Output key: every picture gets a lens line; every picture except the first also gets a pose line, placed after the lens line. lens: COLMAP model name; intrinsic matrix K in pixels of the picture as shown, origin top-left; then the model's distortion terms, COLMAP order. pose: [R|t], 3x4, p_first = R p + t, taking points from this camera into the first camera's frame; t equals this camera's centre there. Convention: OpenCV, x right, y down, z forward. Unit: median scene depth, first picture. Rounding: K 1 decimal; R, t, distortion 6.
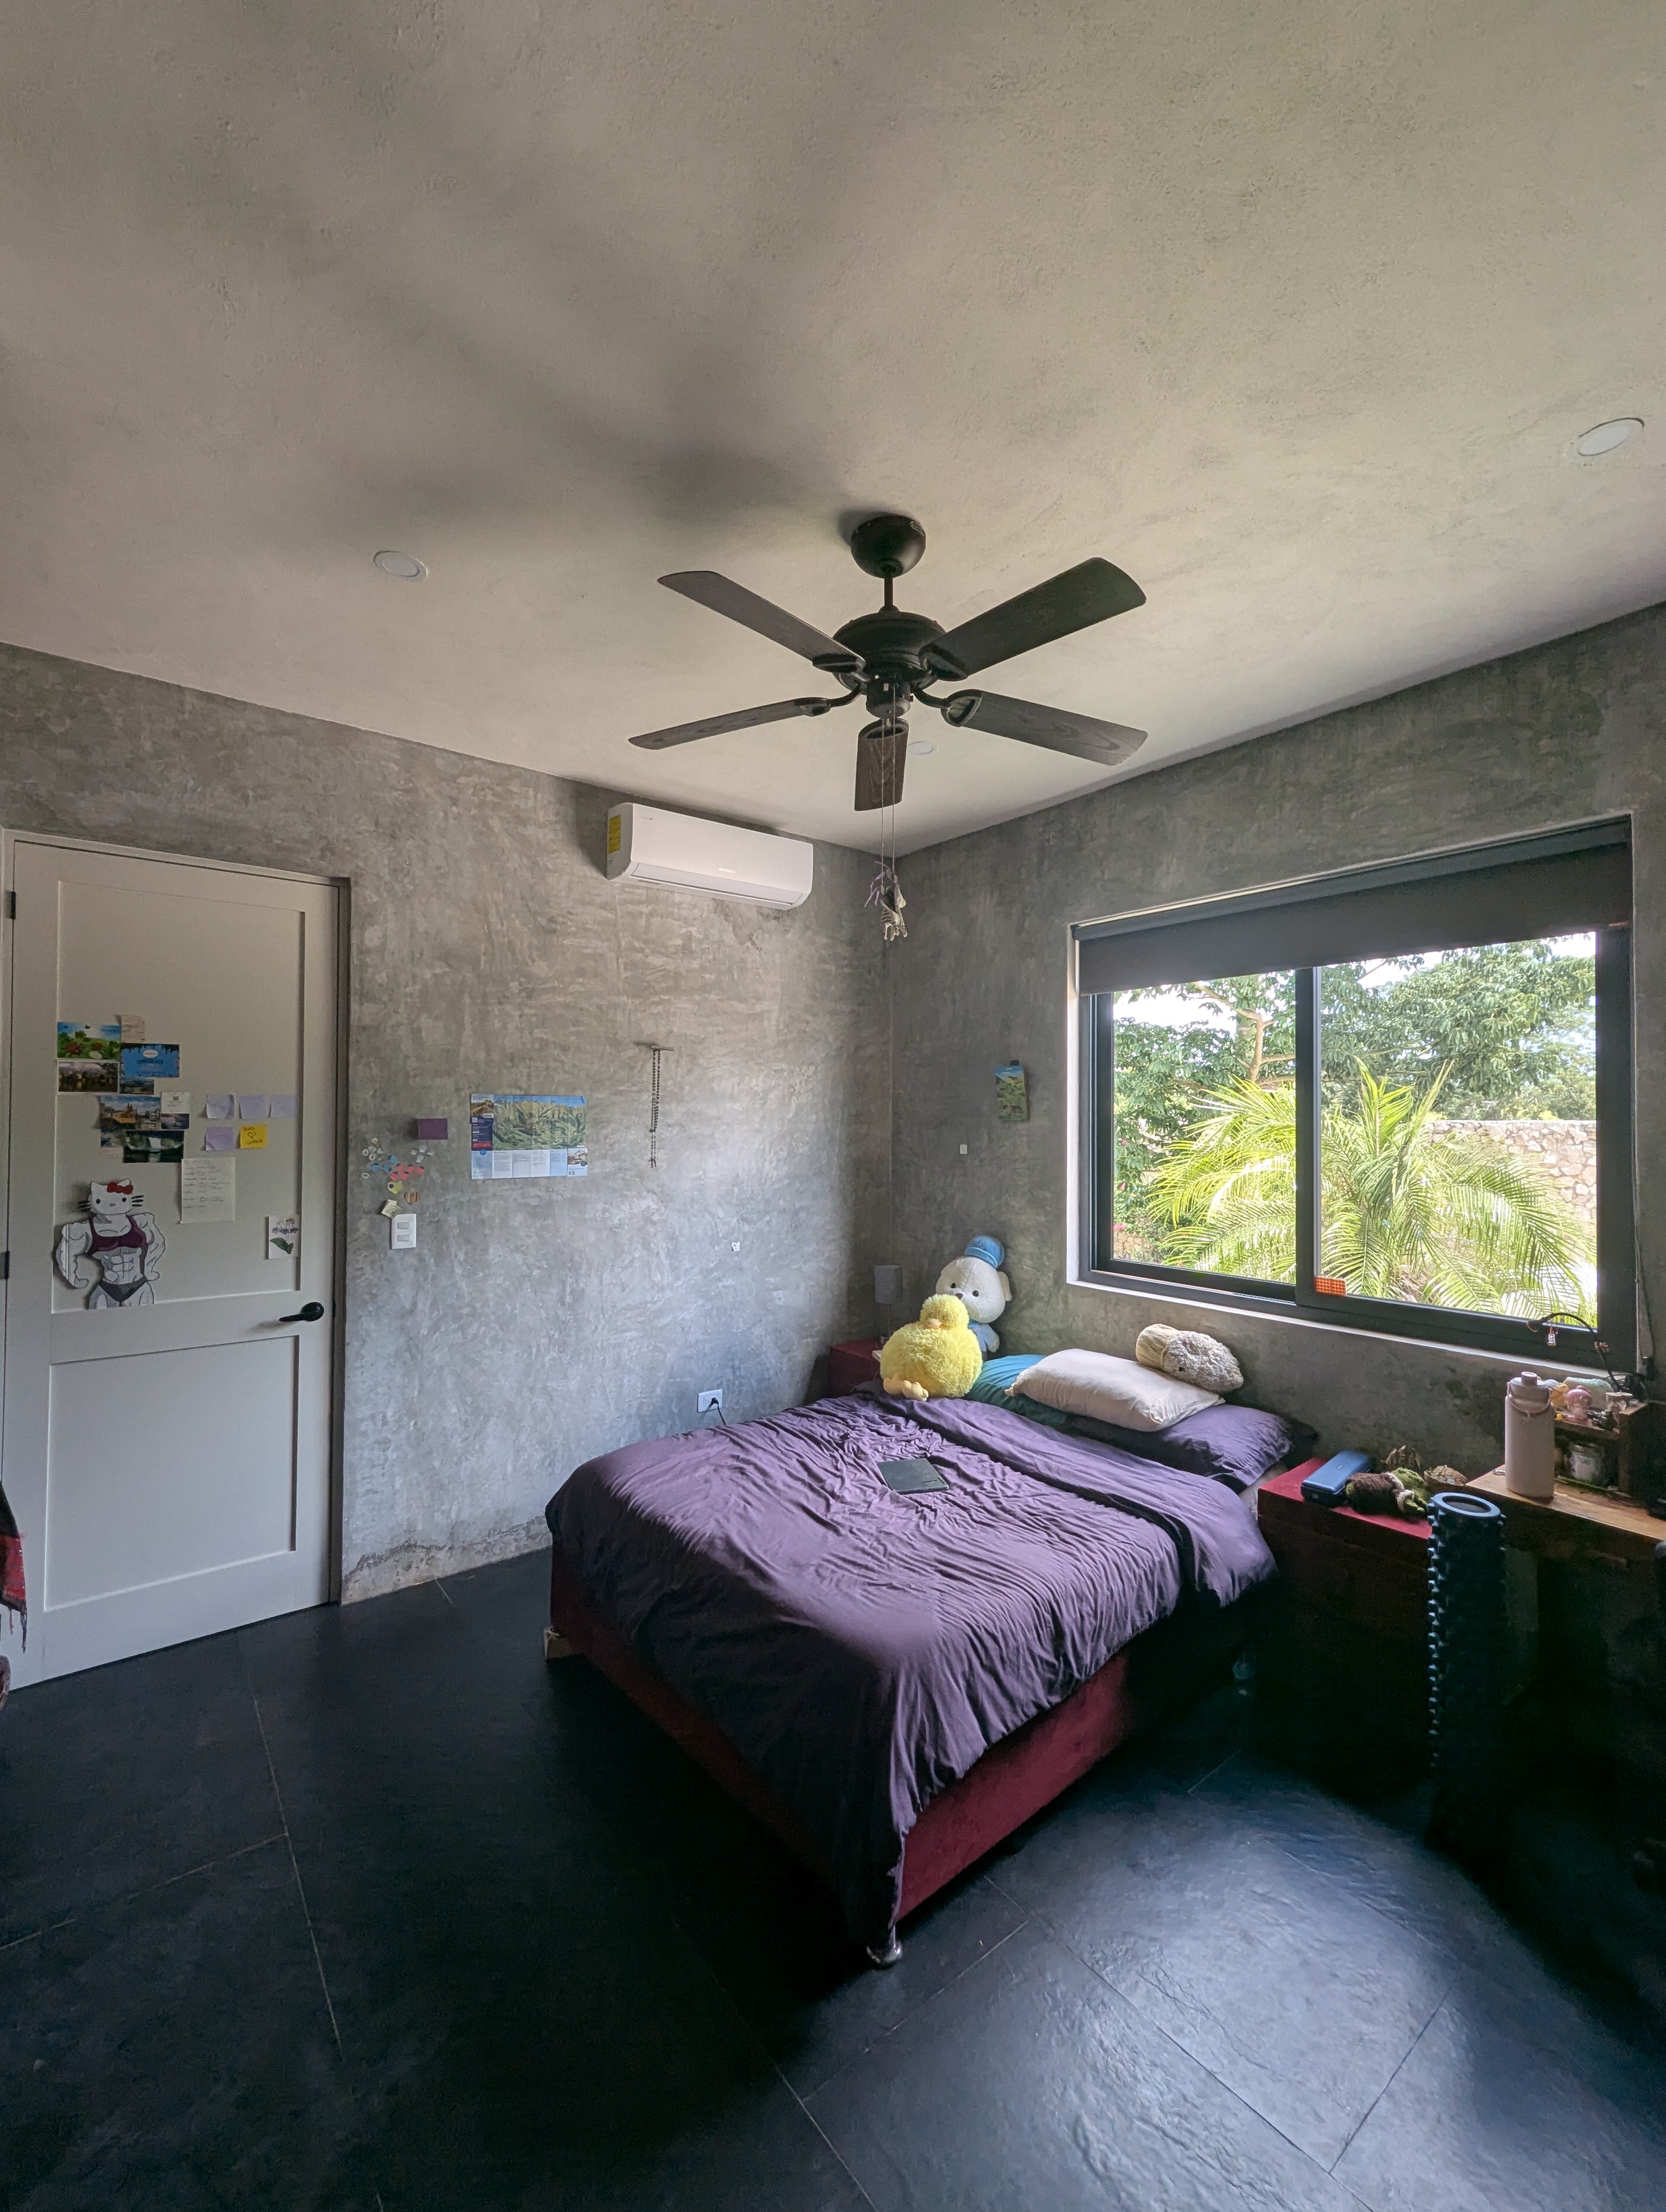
lens RADIAL K [[920.0, 0, 820.2], [0, 920.0, 1109.3], [0, 0, 1]] dist [-0.000269, -0.002587]
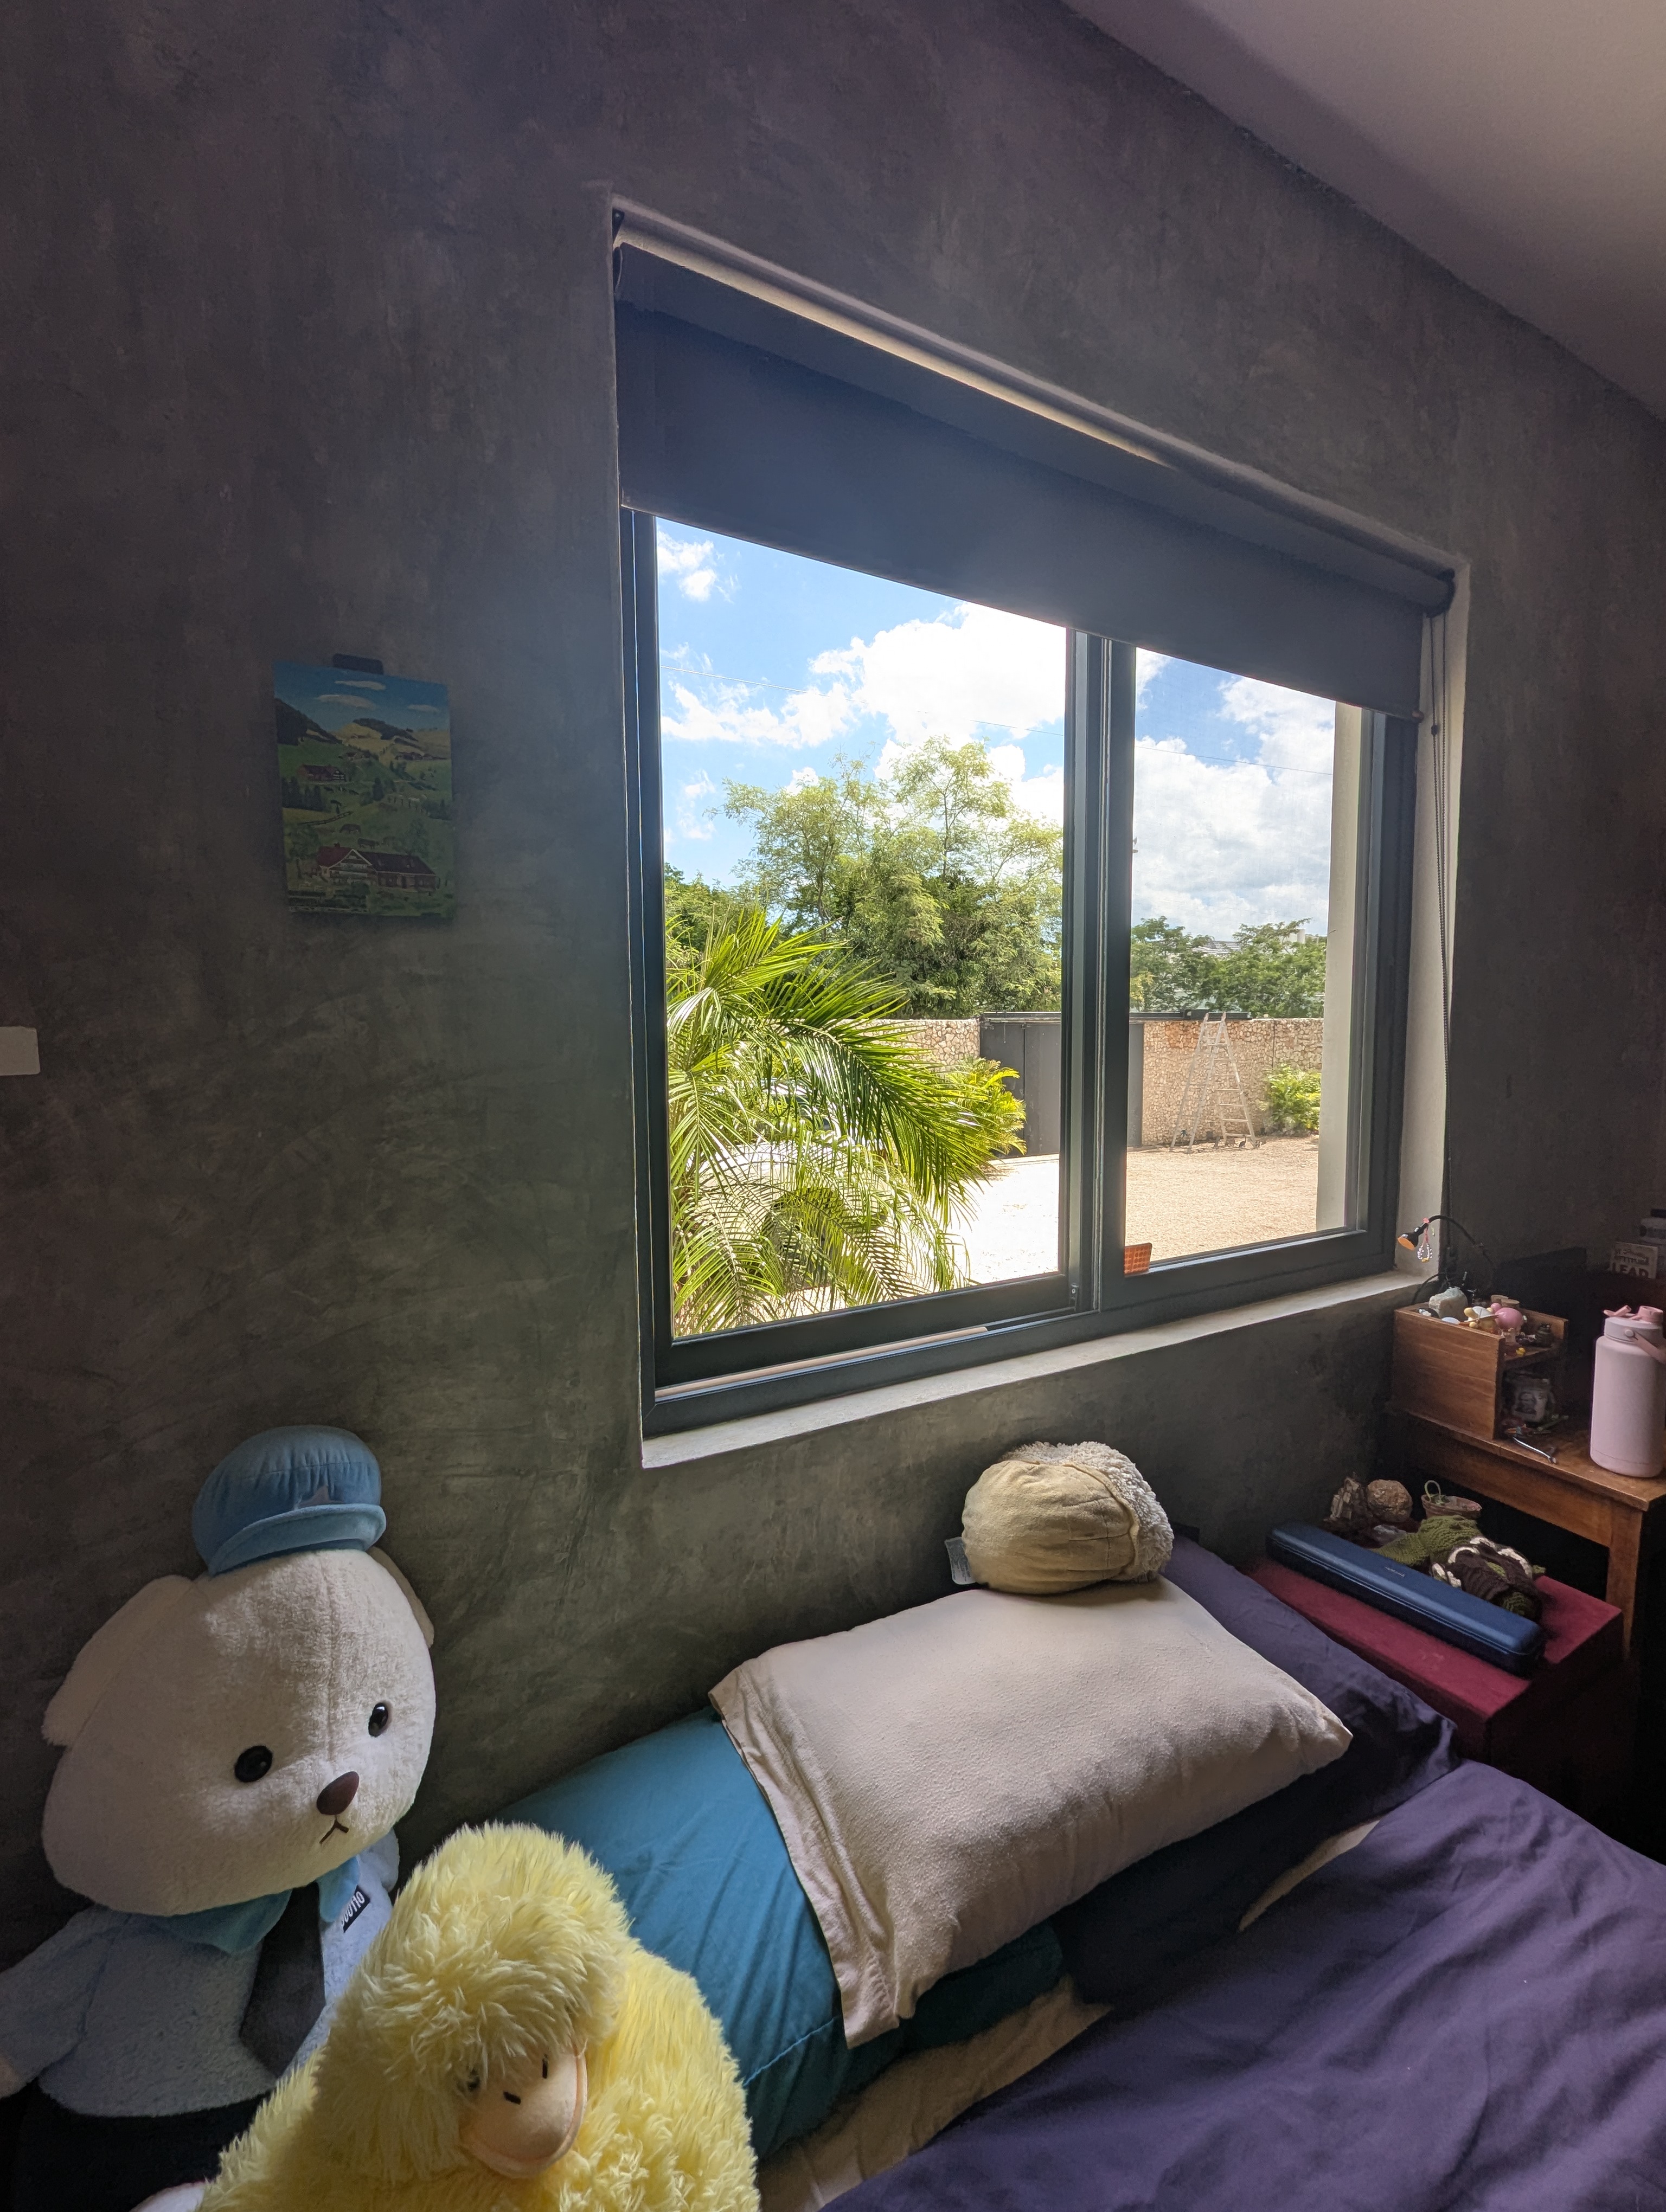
lens RADIAL K [[920.0, 0, 820.2], [0, 920.0, 1109.3], [0, 0, 1]] dist [-0.000269, -0.002587]
pose [[0.151188, -0.090935, 0.984313, -0.012380], [-0.006764, 0.995641, 0.093021, 0.040165], [-0.988482, -0.020721, 0.149914, 0.880497]]
